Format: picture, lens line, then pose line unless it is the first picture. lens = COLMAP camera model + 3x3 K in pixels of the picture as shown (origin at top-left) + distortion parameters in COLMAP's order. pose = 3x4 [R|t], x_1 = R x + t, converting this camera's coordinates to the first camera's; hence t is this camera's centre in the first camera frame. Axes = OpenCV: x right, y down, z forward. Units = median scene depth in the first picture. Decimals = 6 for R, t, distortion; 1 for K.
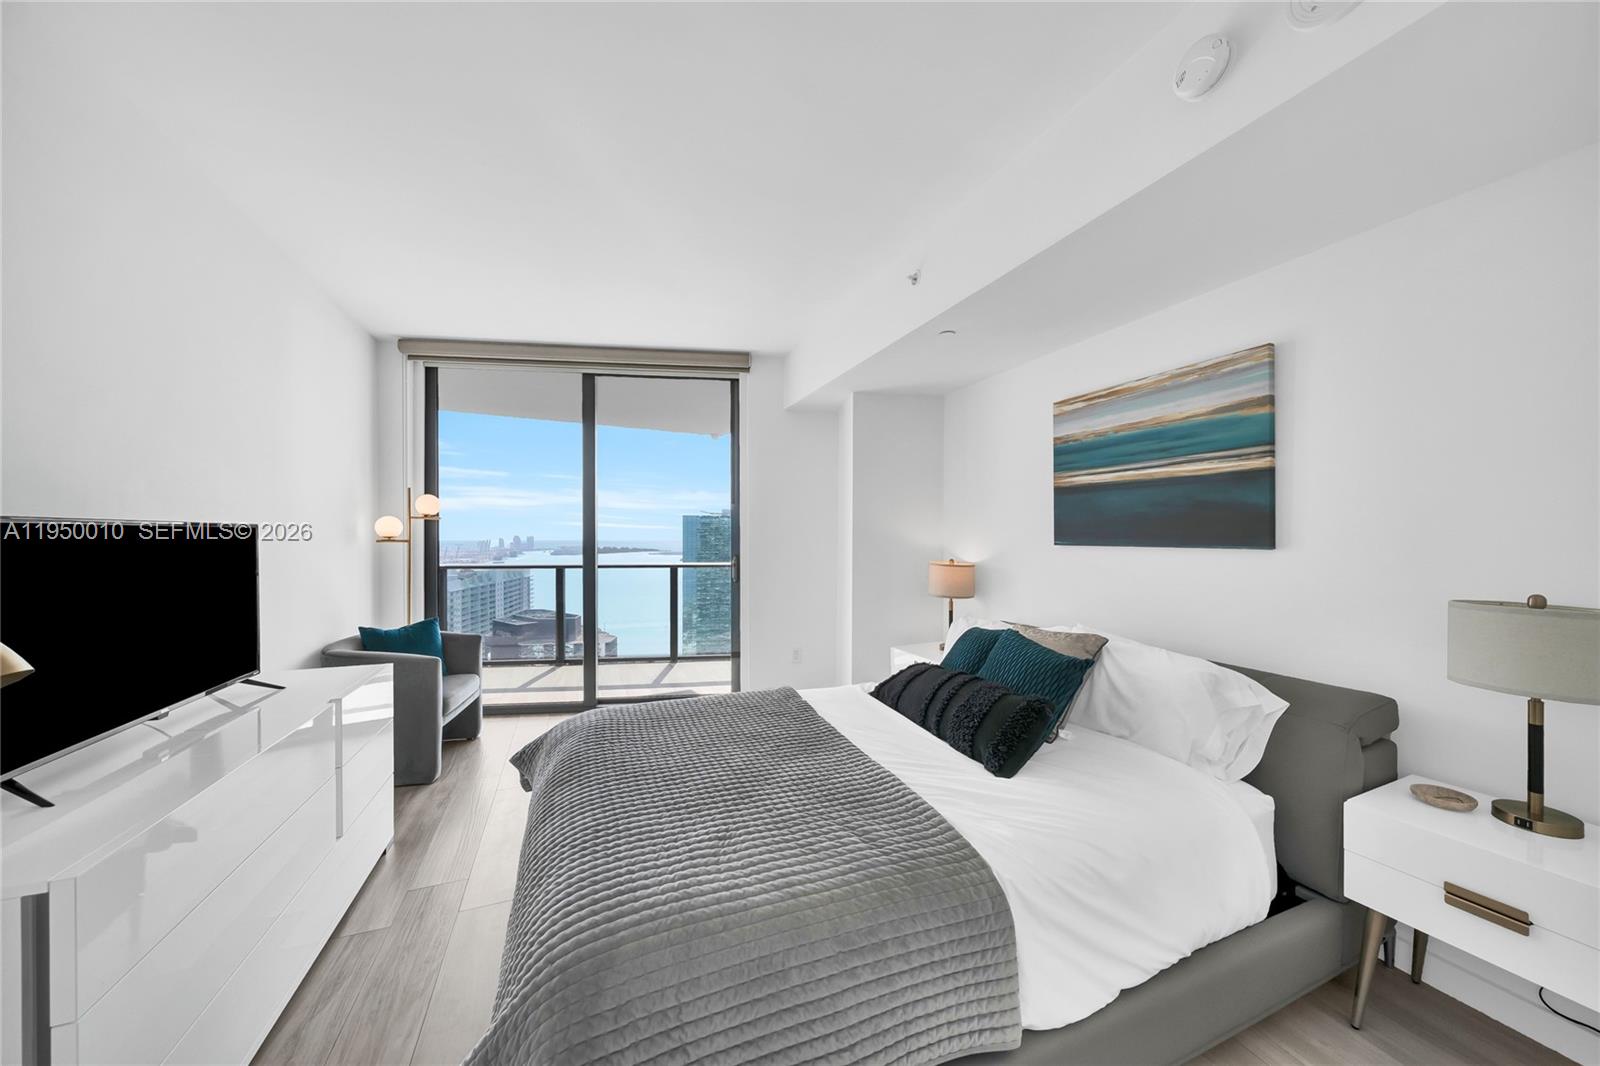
lens RADIAL K [[548.8, 0, 802.1], [0, 548.8, 537.2], [0, 0, 1]] dist [0.001792, 0.000044]
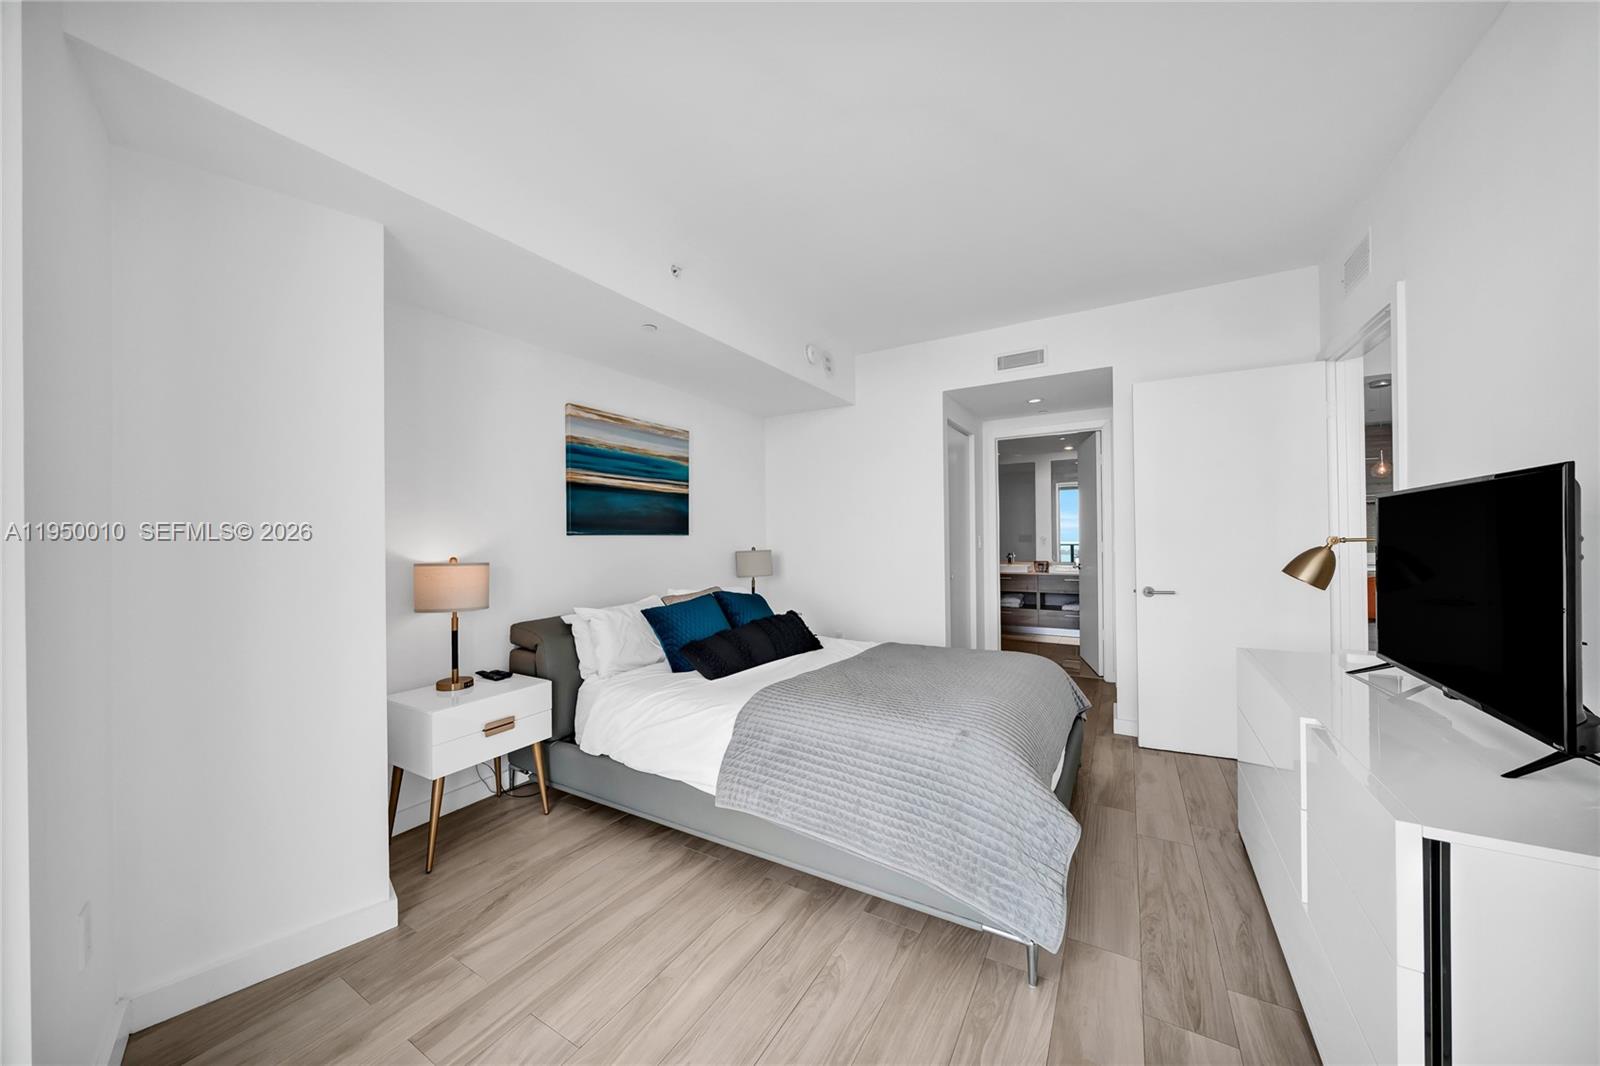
lens RADIAL K [[548.8, 0, 802.1], [0, 548.8, 537.2], [0, 0, 1]] dist [0.001792, 0.000044]
pose [[-0.594754, 0.009671, 0.803850, -0.756951], [0.016474, 0.999864, 0.000159, 0.028350], [-0.803739, 0.013337, -0.594832, 1.433413]]
